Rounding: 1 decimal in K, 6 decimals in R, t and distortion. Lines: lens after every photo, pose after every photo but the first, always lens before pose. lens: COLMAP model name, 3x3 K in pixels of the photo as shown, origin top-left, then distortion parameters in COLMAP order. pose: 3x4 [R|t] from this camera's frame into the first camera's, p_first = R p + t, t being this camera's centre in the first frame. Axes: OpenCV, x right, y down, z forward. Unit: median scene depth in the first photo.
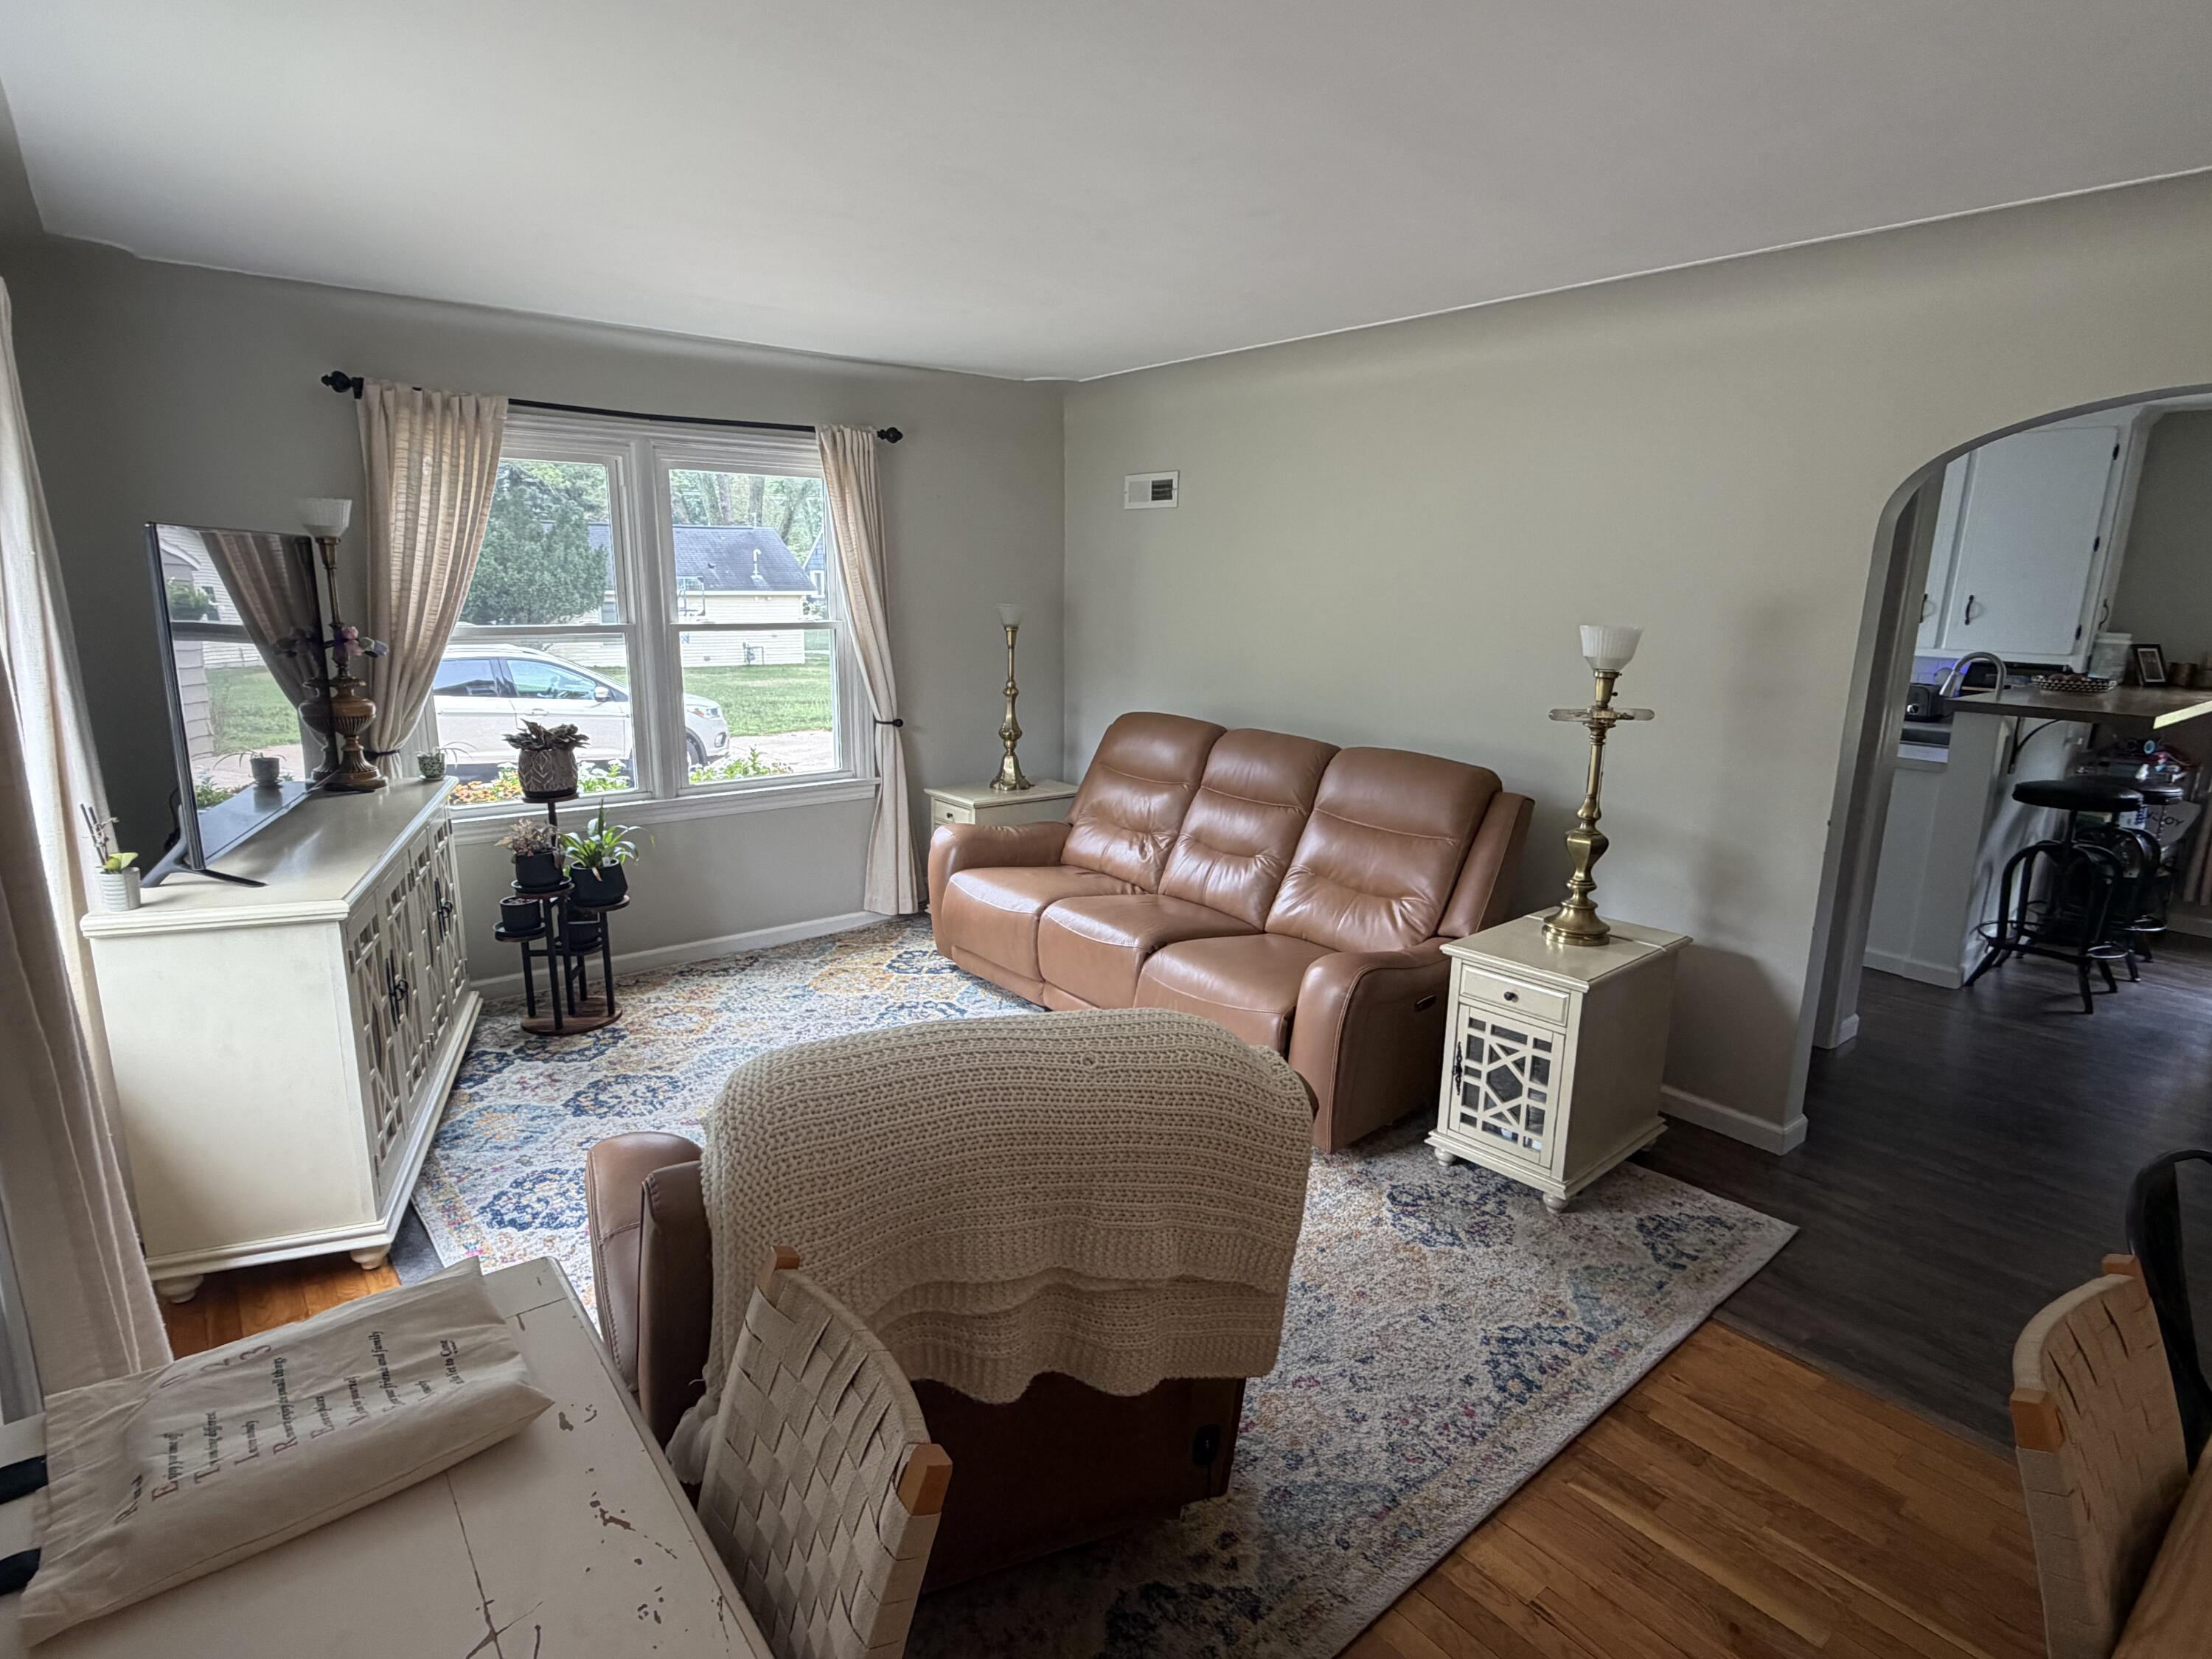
lens RADIAL K [[1148.0, 0, 1106.0], [0, 1148.0, 834.9], [0, 0, 1]] dist [-0.004705, -0.000335]
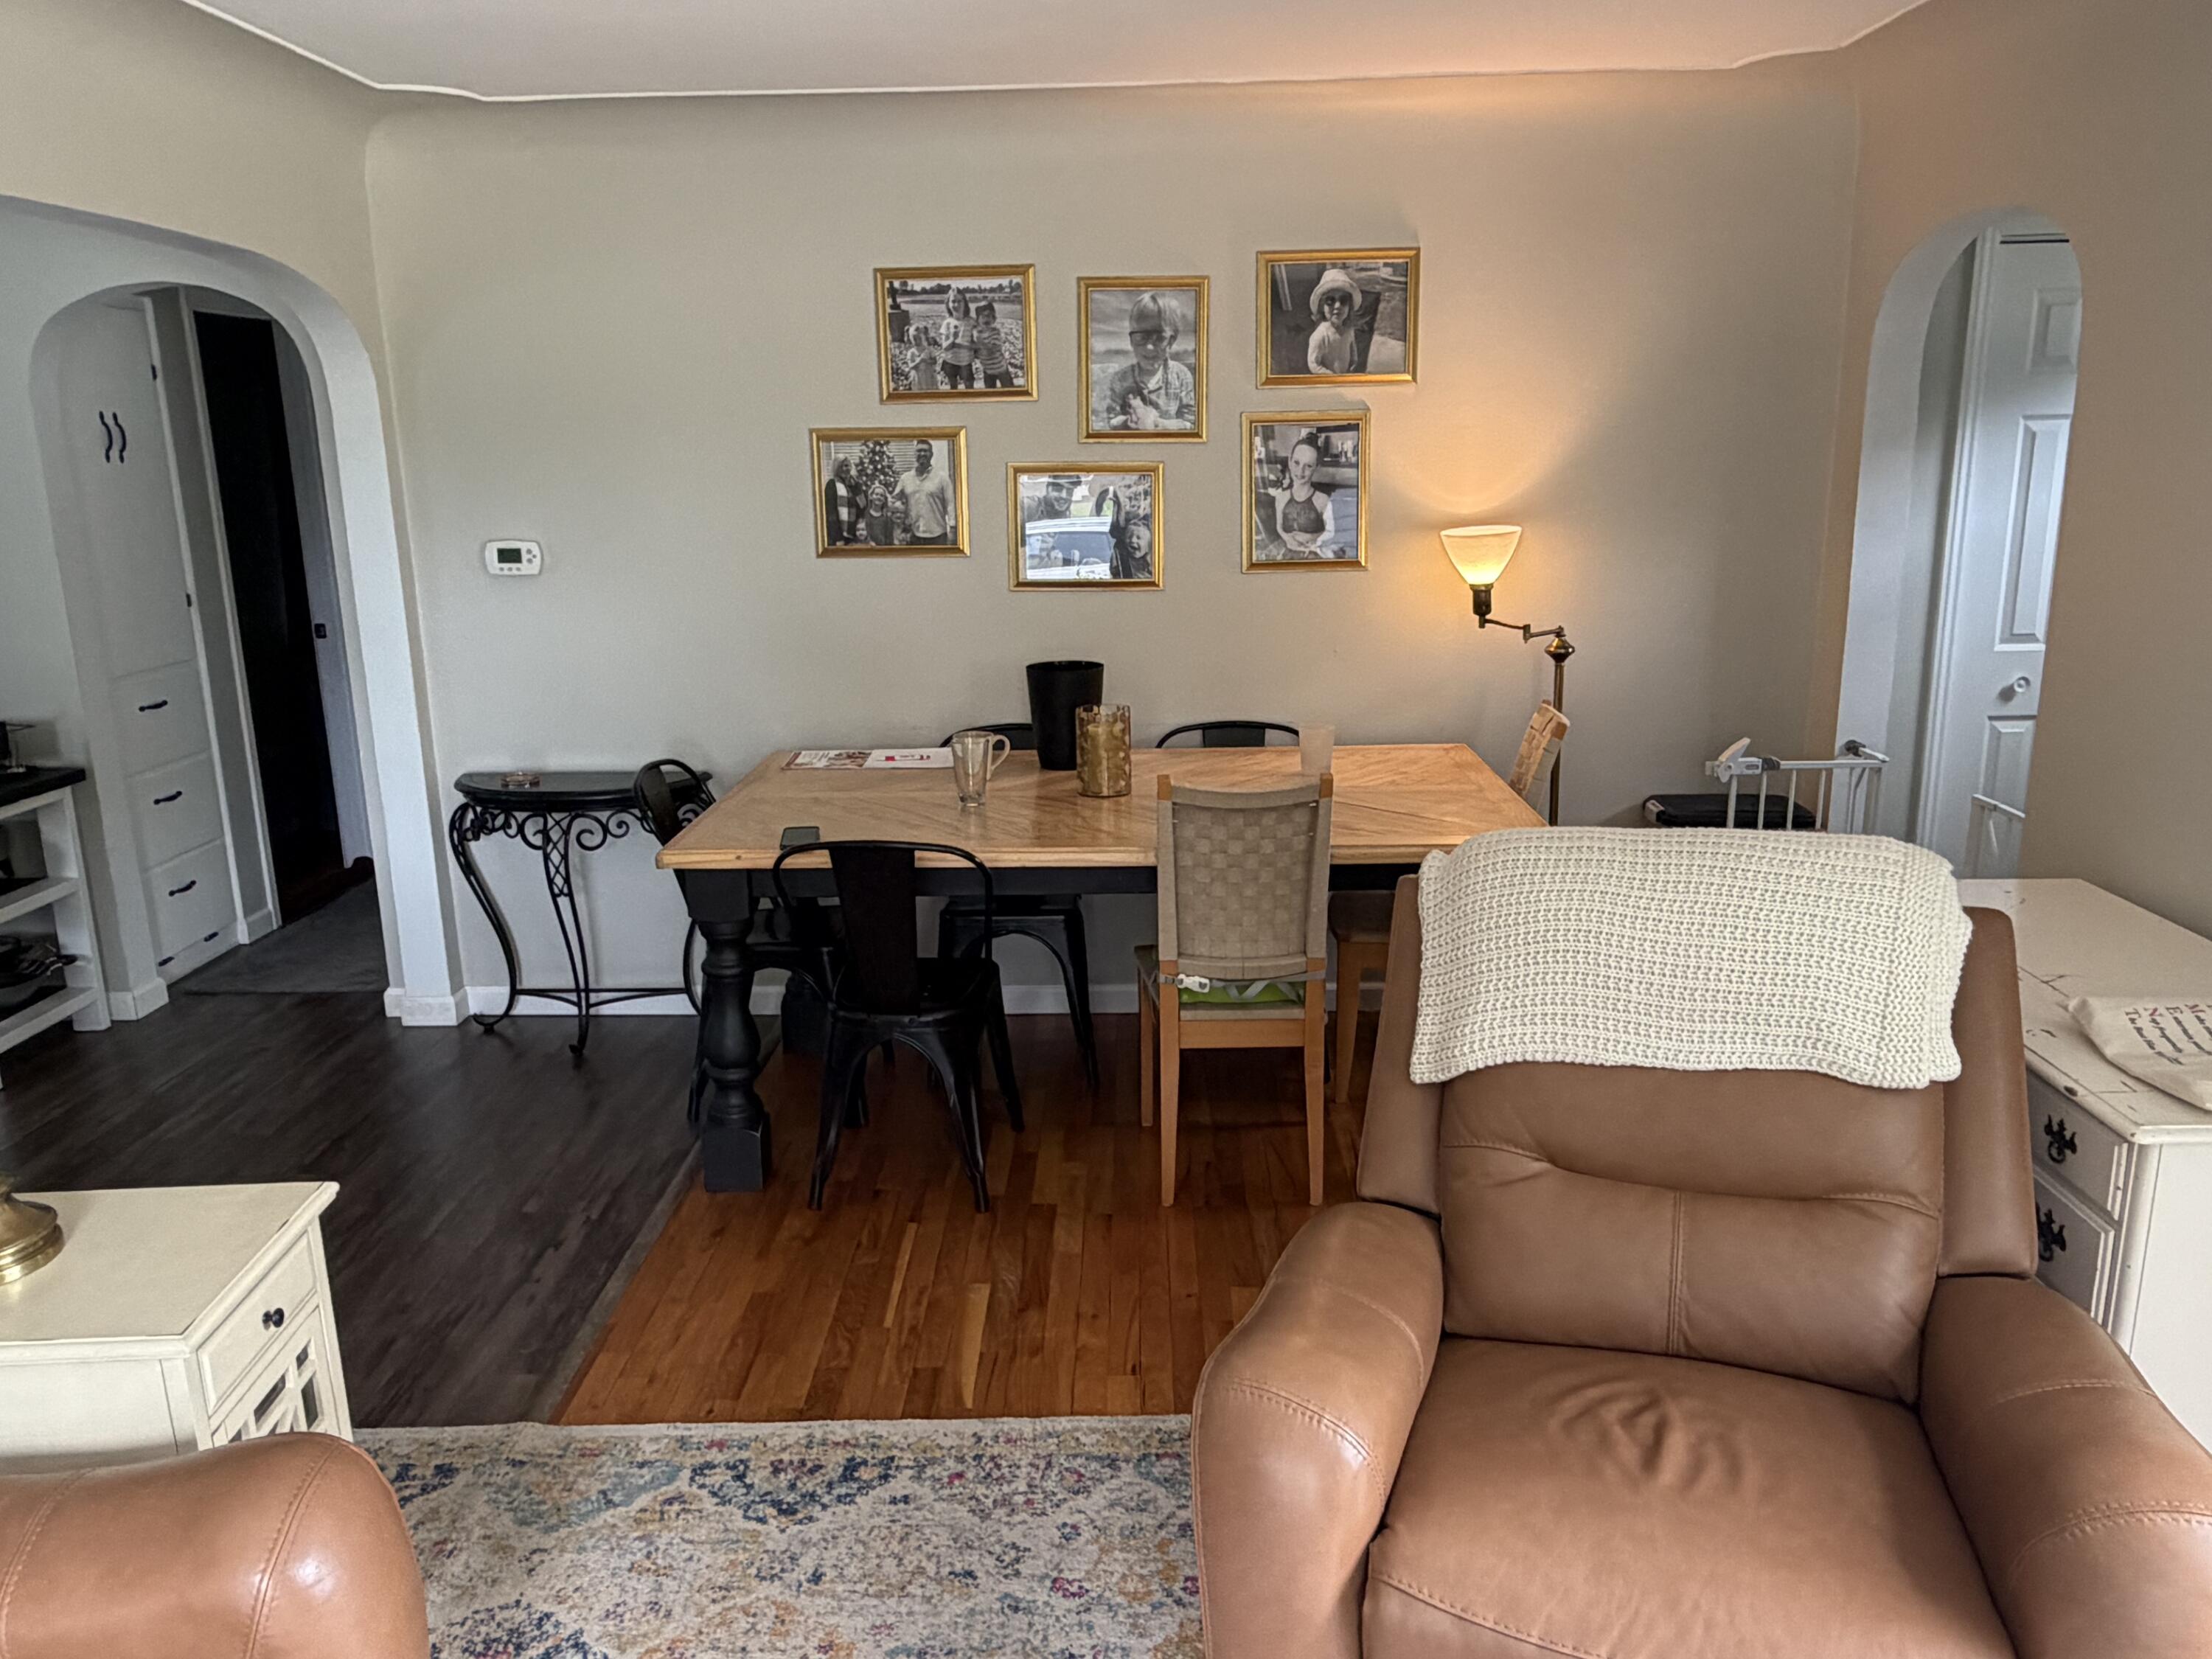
lens RADIAL K [[1674.1, 0, 1094.5], [0, 1674.1, 831.8], [0, 0, 1]] dist [0.002851, -0.001453]
pose [[-0.767807, -0.150912, 0.622654, -0.244946], [0.147006, 0.904435, 0.400482, -0.210967], [-0.623588, 0.399027, -0.672247, 0.893183]]
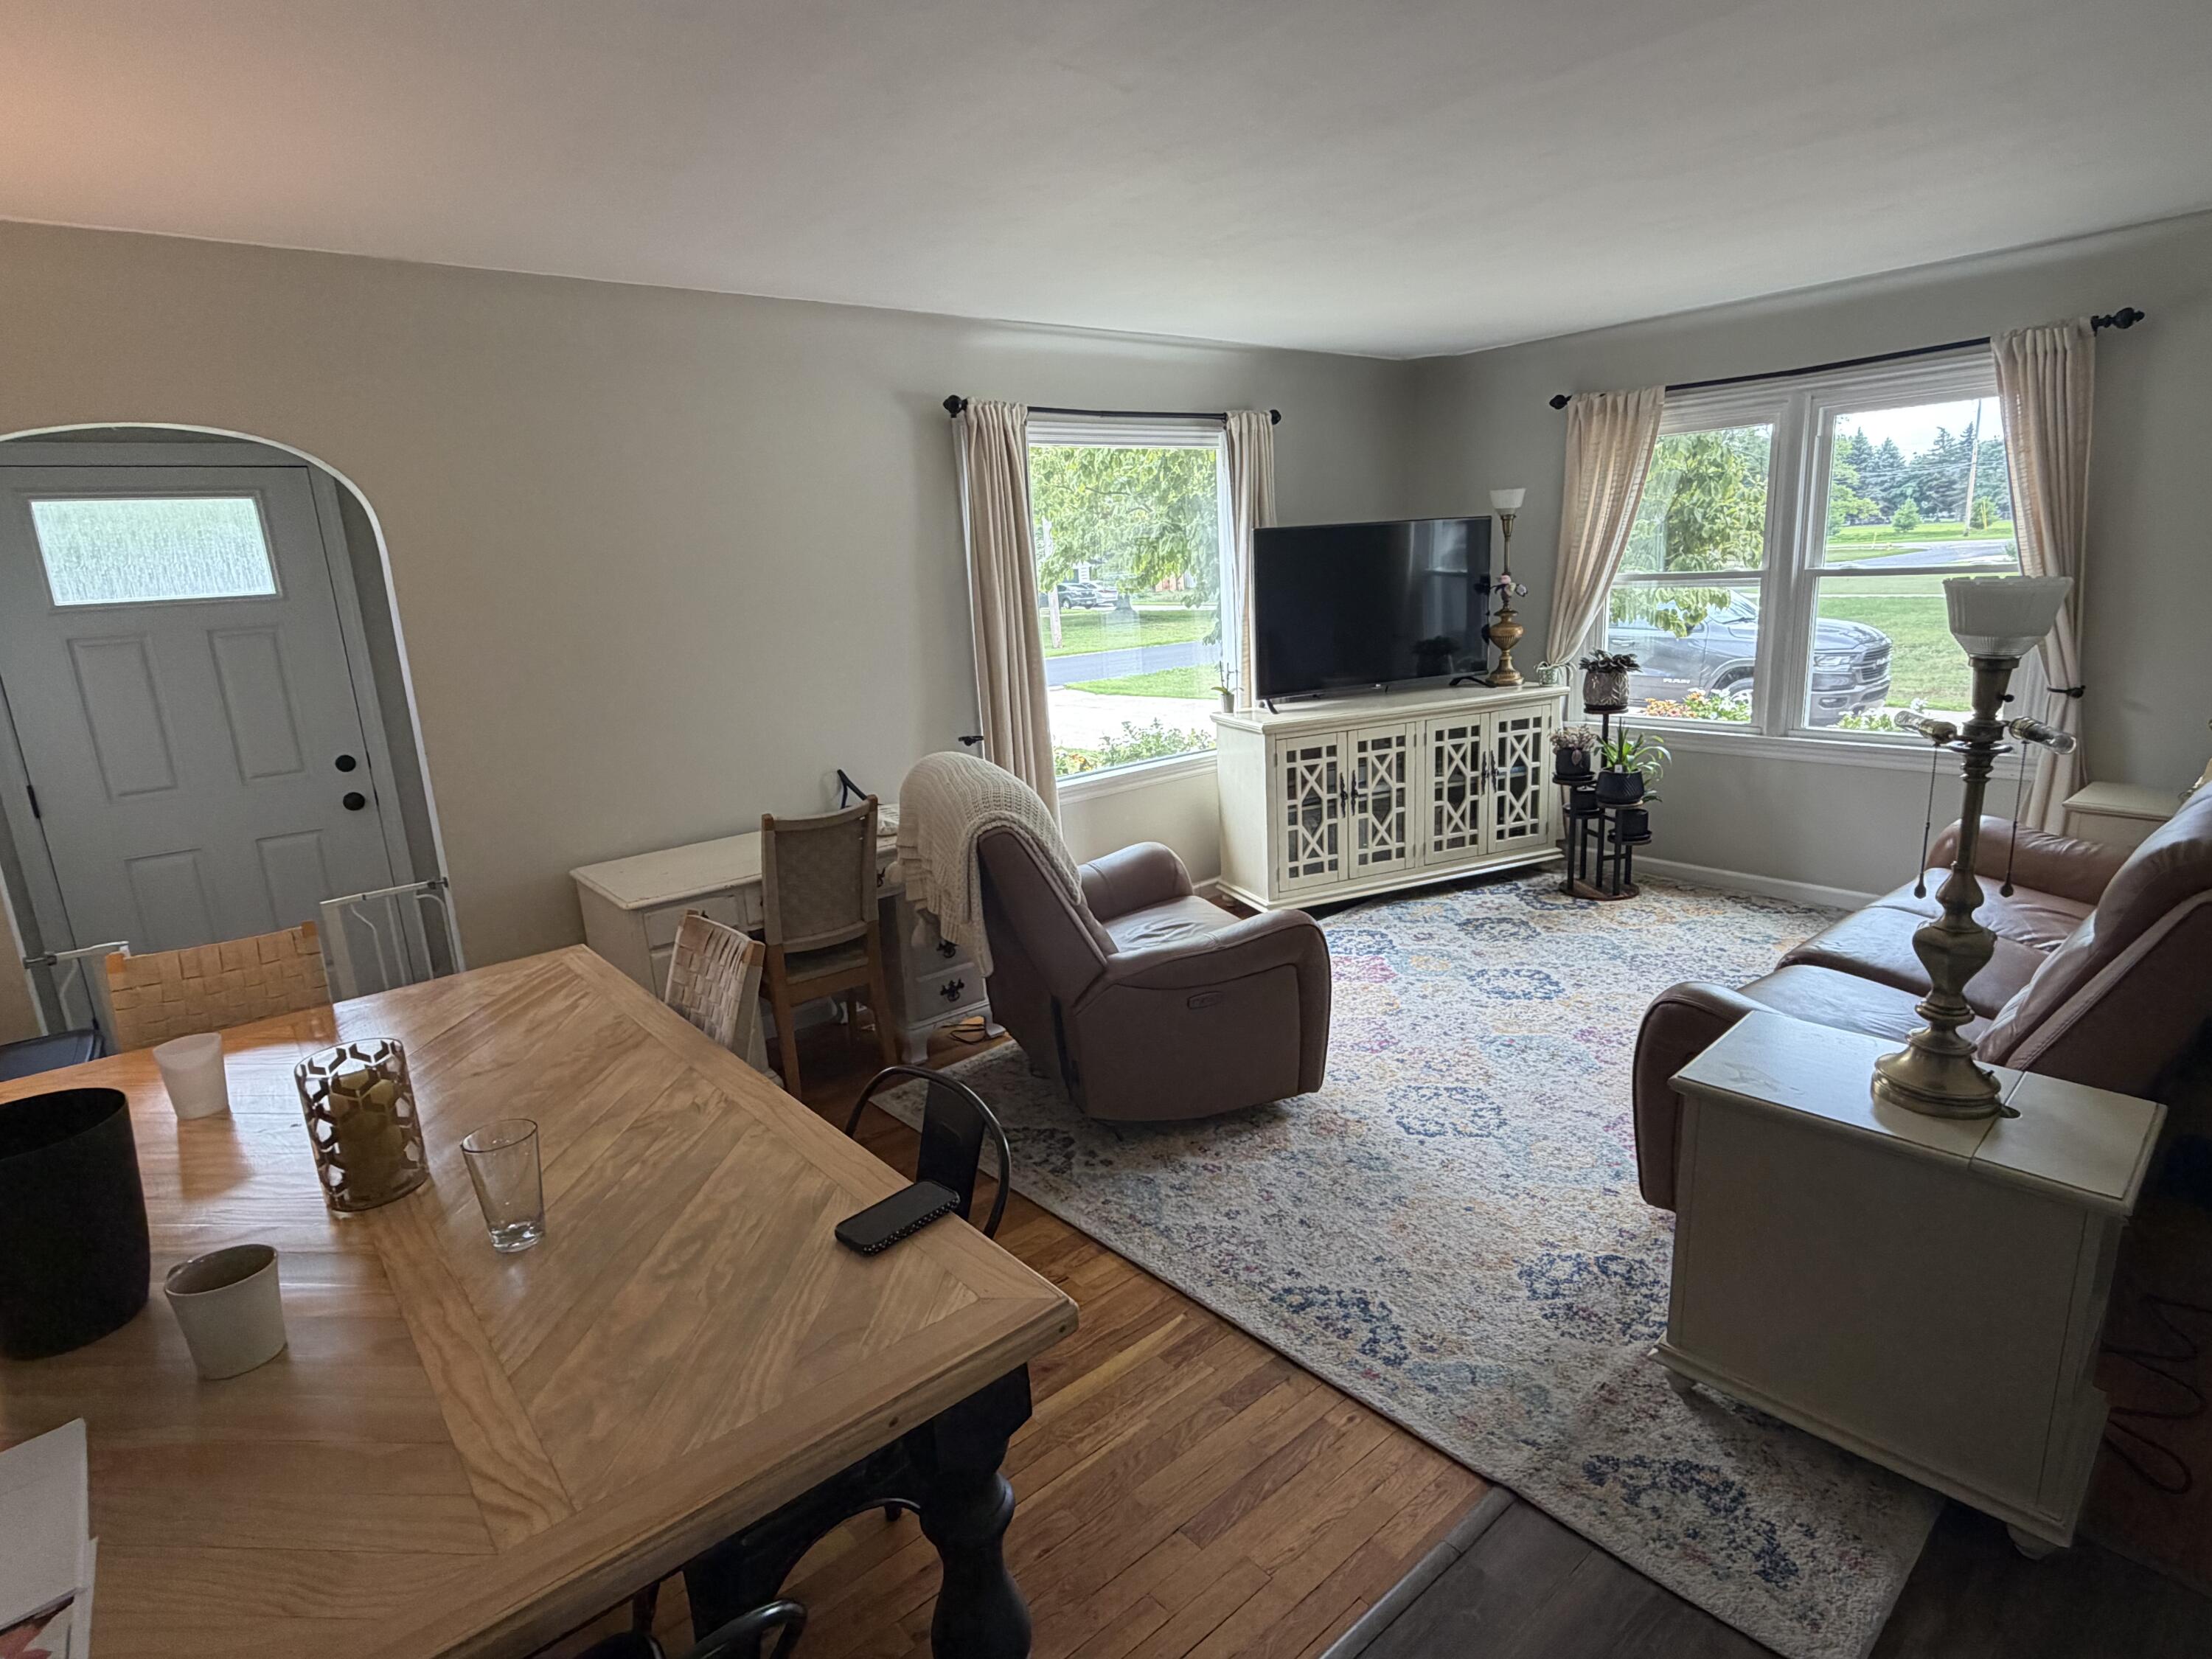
lens RADIAL K [[1148.0, 0, 1104.5], [0, 1148.0, 831.7], [0, 0, 1]] dist [-0.004705, -0.000335]
pose [[0.023272, 0.217102, -0.975872, 0.778782], [-0.162230, 0.964018, 0.210596, -0.082810], [0.986479, 0.153414, 0.057655, 0.413571]]
